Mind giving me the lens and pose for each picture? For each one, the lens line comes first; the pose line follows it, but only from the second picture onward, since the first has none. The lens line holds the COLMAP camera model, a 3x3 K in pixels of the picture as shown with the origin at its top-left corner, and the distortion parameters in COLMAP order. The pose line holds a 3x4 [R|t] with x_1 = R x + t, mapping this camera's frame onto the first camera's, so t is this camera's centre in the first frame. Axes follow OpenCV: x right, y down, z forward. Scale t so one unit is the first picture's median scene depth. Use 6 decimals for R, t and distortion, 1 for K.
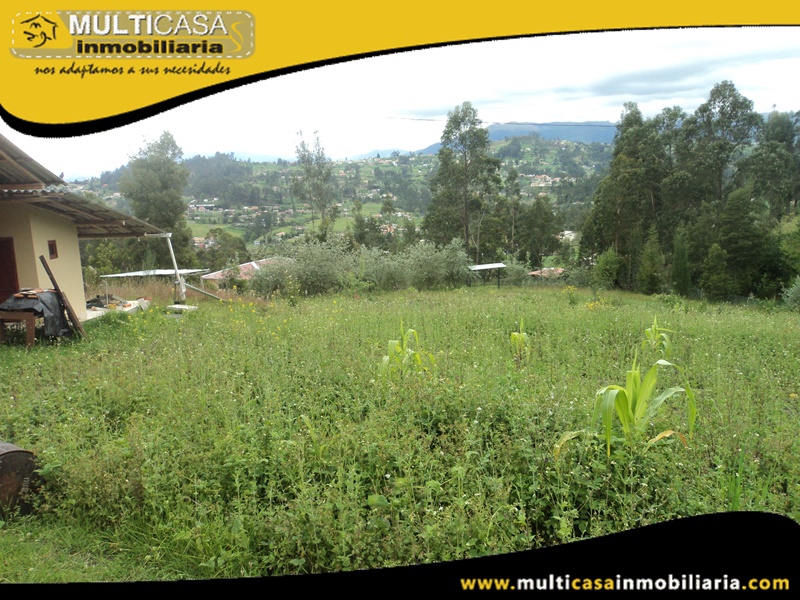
lens RADIAL K [[637.7, 0, 403.8], [0, 637.7, 301.5], [0, 0, 1]] dist [-0.017511, 0.003977]
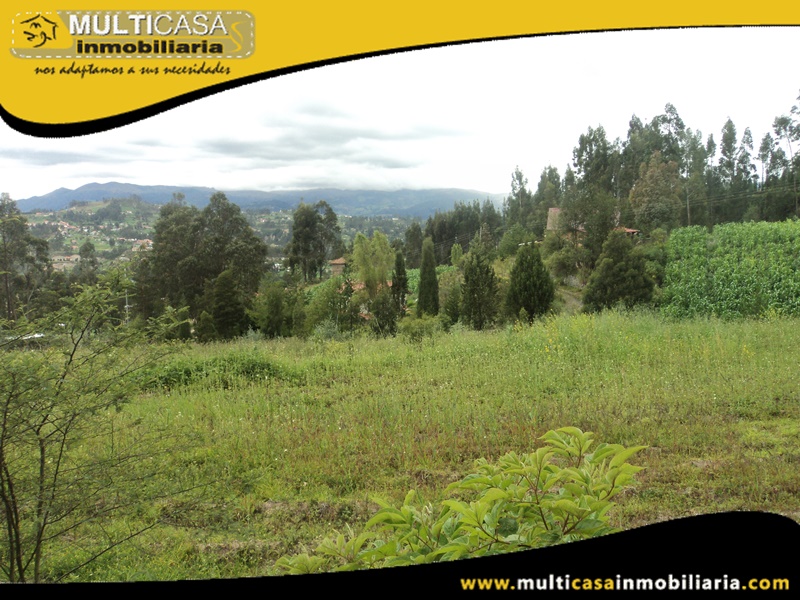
lens RADIAL K [[642.3, 0, 403.0], [0, 642.3, 296.8], [0, 0, 1]] dist [-0.027037, 0.004119]
pose [[0.832036, -0.024421, 0.554184, 0.056091], [0.083496, 0.993162, -0.081592, 0.023532], [-0.548402, 0.114160, 0.828386, -0.322192]]
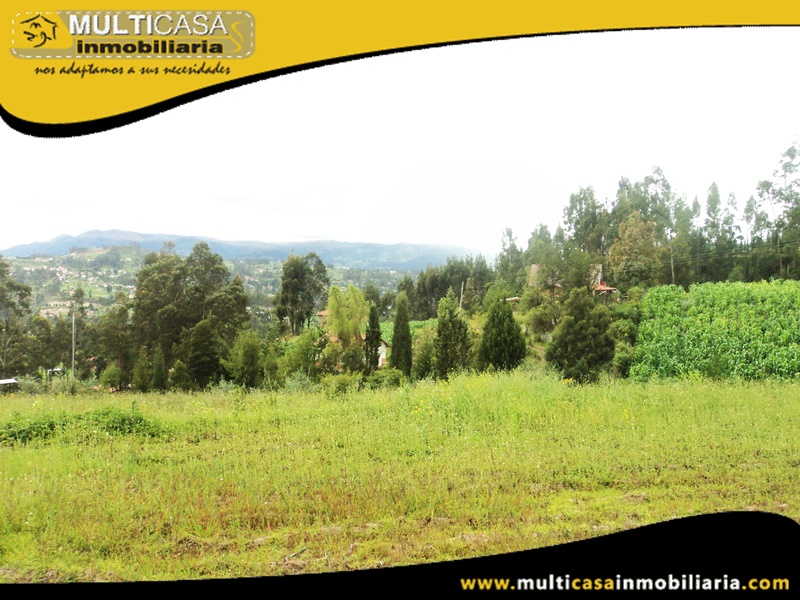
lens RADIAL K [[642.3, 0, 403.0], [0, 642.3, 296.8], [0, 0, 1]] dist [-0.027037, 0.004119]
pose [[0.829331, 0.038470, 0.557432, 0.085509], [0.063501, 0.984675, -0.162431, 0.024845], [-0.555138, 0.170106, 0.814178, -0.341397]]
